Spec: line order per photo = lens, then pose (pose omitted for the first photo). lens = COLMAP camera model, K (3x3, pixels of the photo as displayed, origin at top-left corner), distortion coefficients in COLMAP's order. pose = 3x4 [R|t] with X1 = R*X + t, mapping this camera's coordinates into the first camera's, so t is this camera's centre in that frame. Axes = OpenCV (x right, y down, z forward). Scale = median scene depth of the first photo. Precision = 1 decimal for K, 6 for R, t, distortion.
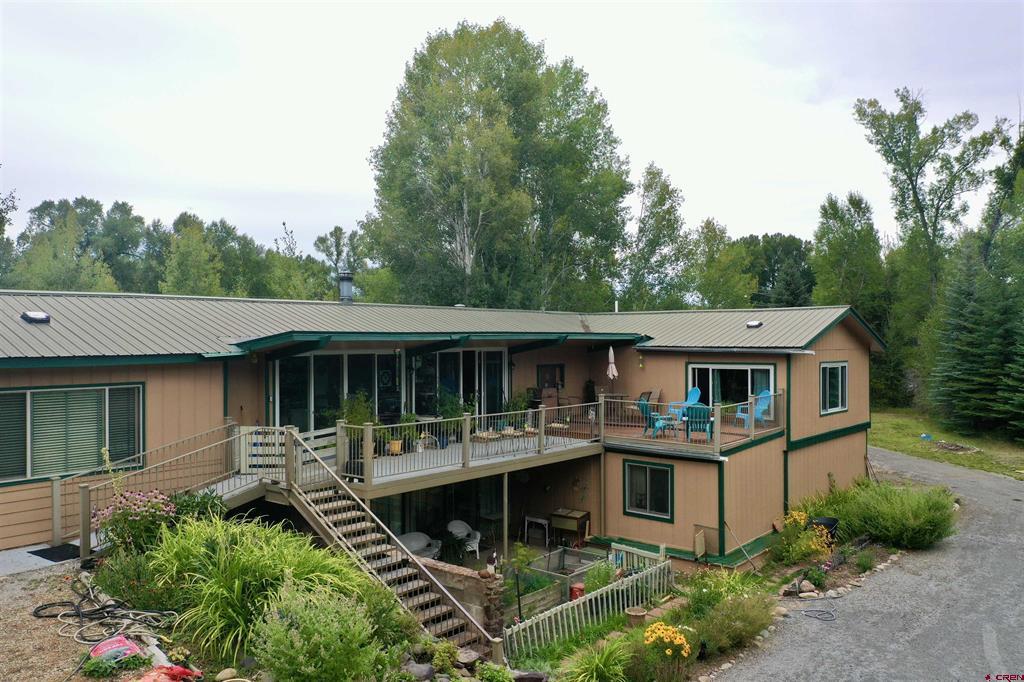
lens RADIAL K [[811.8, 0, 507.8], [0, 811.8, 337.2], [0, 0, 1]] dist [0.001045, 0.016370]
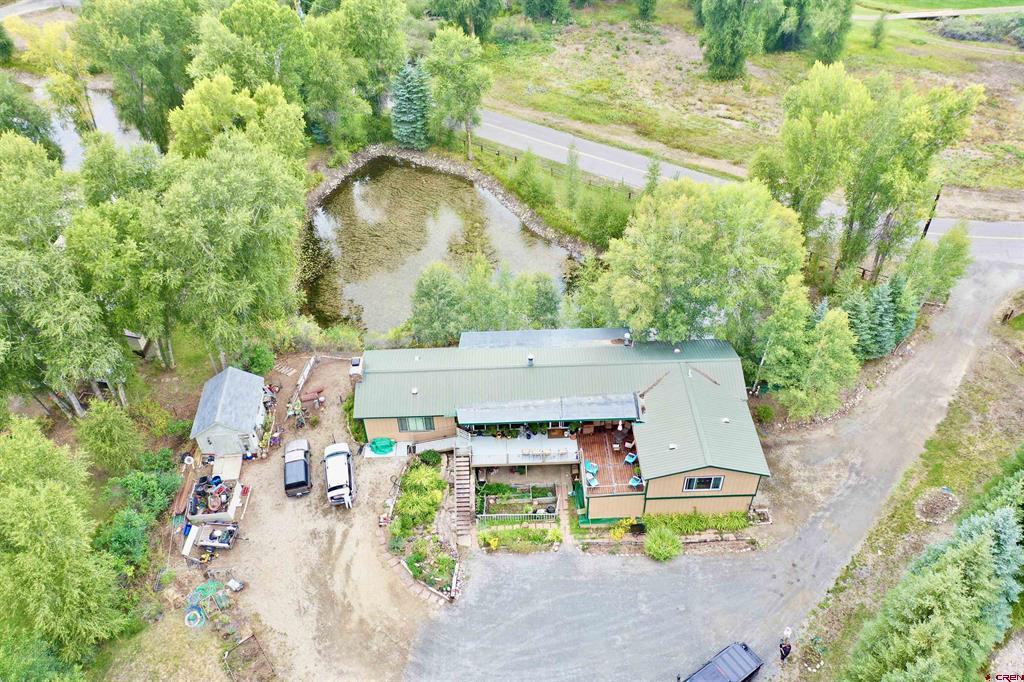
lens RADIAL K [[811.8, 0, 512.7], [0, 811.8, 341.2], [0, 0, 1]] dist [0.001045, 0.016370]
pose [[0.657676, 0.496150, -0.566831, 1.259492], [0.018955, 0.741326, 0.670878, -1.922551], [0.753062, -0.451964, 0.478148, -0.291254]]
